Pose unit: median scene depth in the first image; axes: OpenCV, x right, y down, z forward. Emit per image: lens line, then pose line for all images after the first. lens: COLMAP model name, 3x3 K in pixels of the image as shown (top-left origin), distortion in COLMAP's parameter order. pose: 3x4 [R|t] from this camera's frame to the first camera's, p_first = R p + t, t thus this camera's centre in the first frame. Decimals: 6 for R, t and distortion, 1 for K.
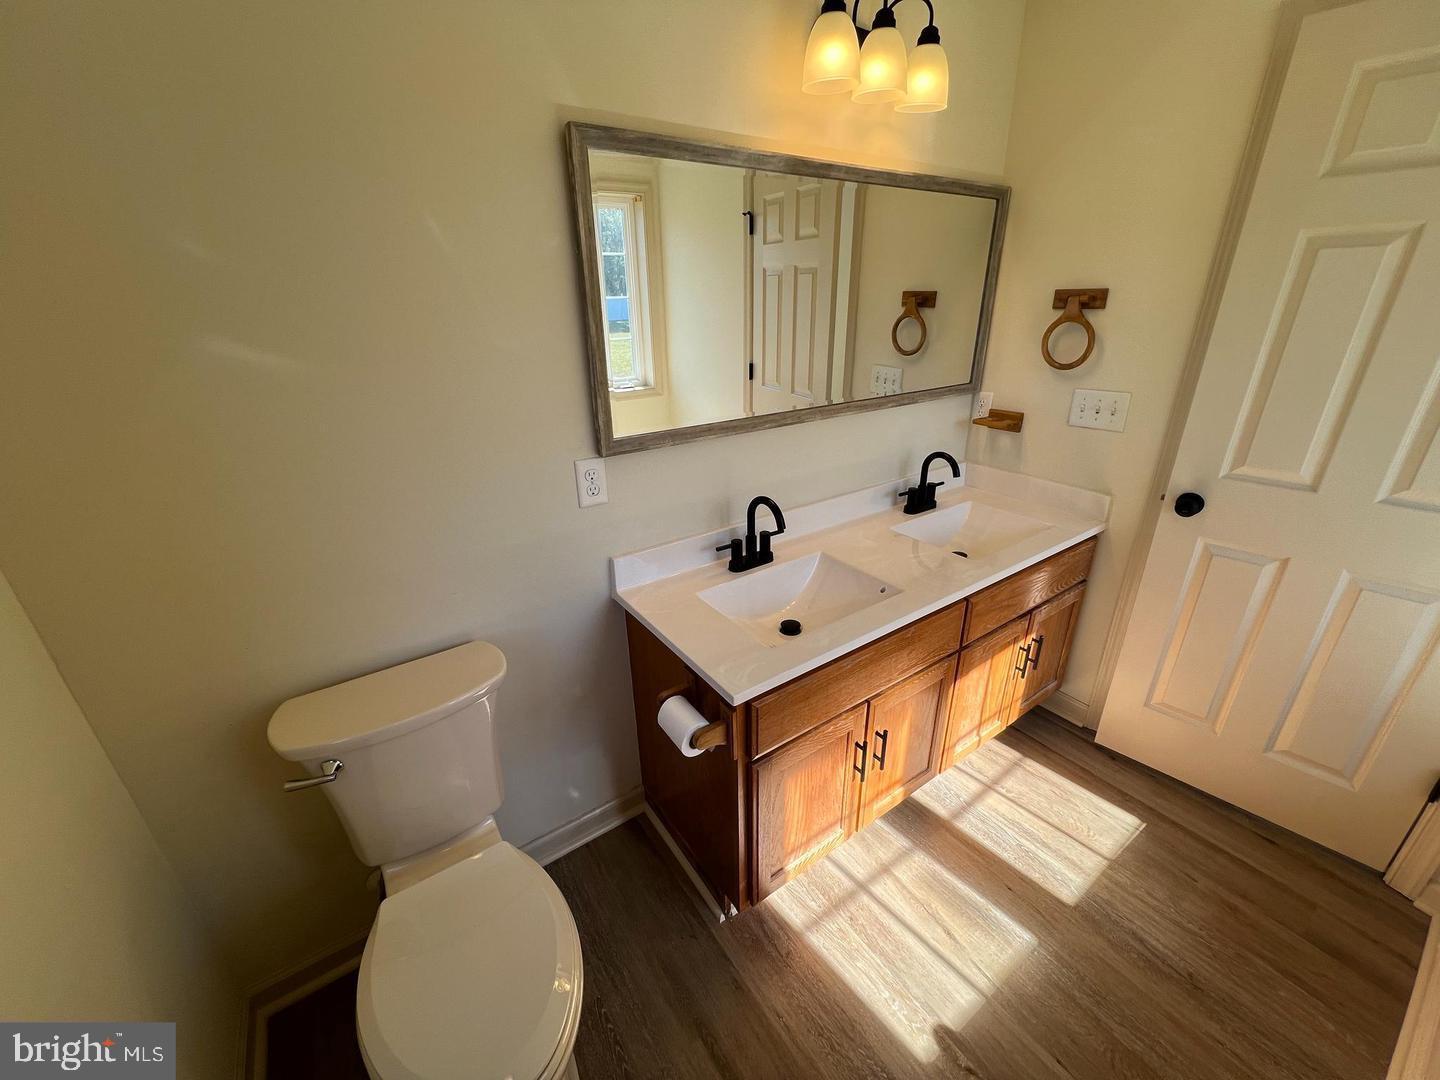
lens RADIAL K [[576.8, 0, 721.3], [0, 576.8, 531.3], [0, 0, 1]] dist [-0.001485, 0.000057]
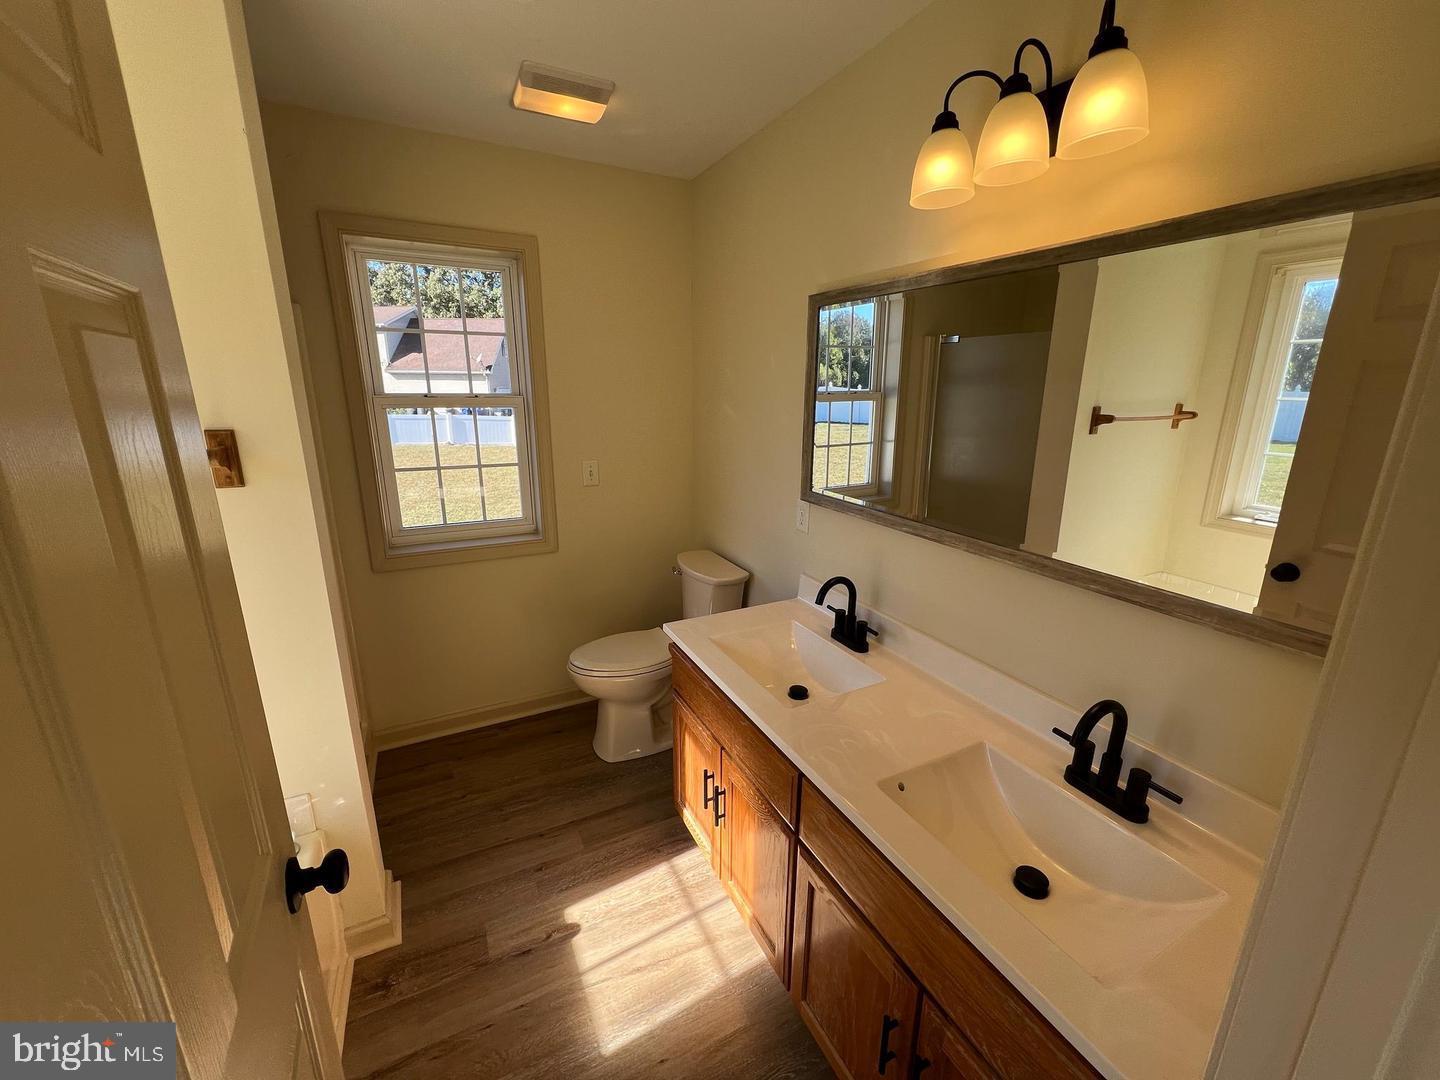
lens RADIAL K [[576.8, 0, 722.4], [0, 576.8, 535.8], [0, 0, 1]] dist [-0.001485, 0.000057]
pose [[-0.132898, 0.261968, -0.955882, 1.210925], [-0.391301, 0.872224, 0.293444, -0.387534], [0.910616, 0.413036, -0.013408, 0.843430]]
